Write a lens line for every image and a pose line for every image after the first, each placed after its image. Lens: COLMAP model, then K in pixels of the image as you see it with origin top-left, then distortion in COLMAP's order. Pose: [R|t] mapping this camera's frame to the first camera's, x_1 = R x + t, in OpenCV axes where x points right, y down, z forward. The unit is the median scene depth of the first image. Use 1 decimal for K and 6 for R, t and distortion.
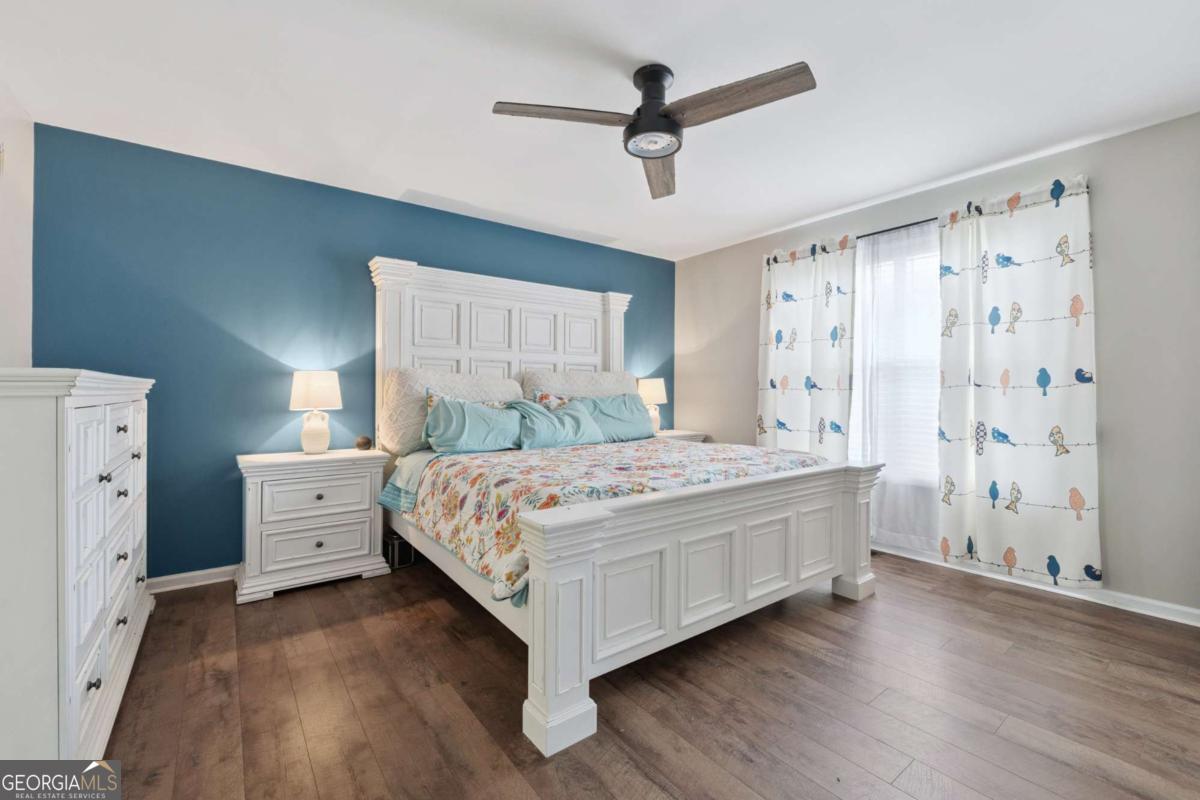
lens RADIAL K [[512.7, 0, 611.3], [0, 512.7, 390.7], [0, 0, 1]] dist [-0.001682, -0.000507]
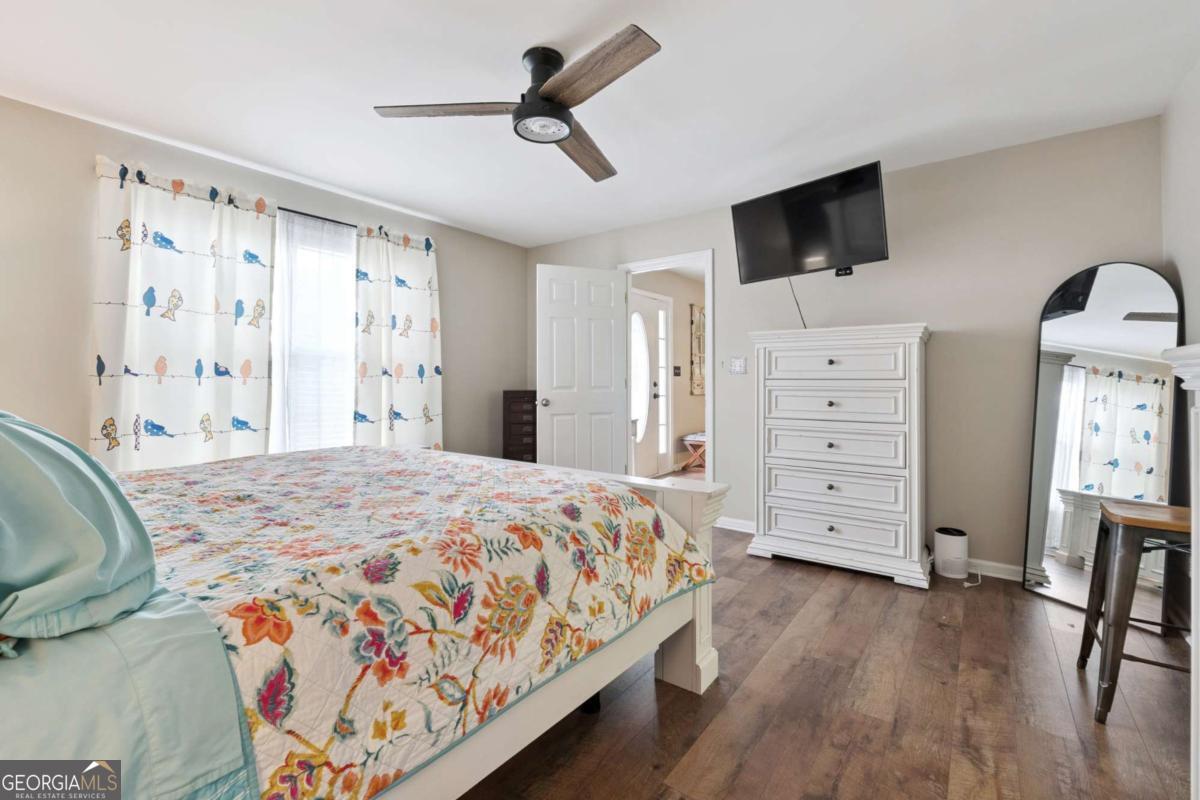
lens RADIAL K [[521.2, 0, 601.2], [0, 521.2, 388.7], [0, 0, 1]] dist [-0.037159, 0.000103]
pose [[-0.271814, -0.007921, 0.962317, -0.633889], [-0.003848, 0.999967, 0.007144, 0.010198], [-0.962342, -0.001761, -0.271836, 0.830394]]
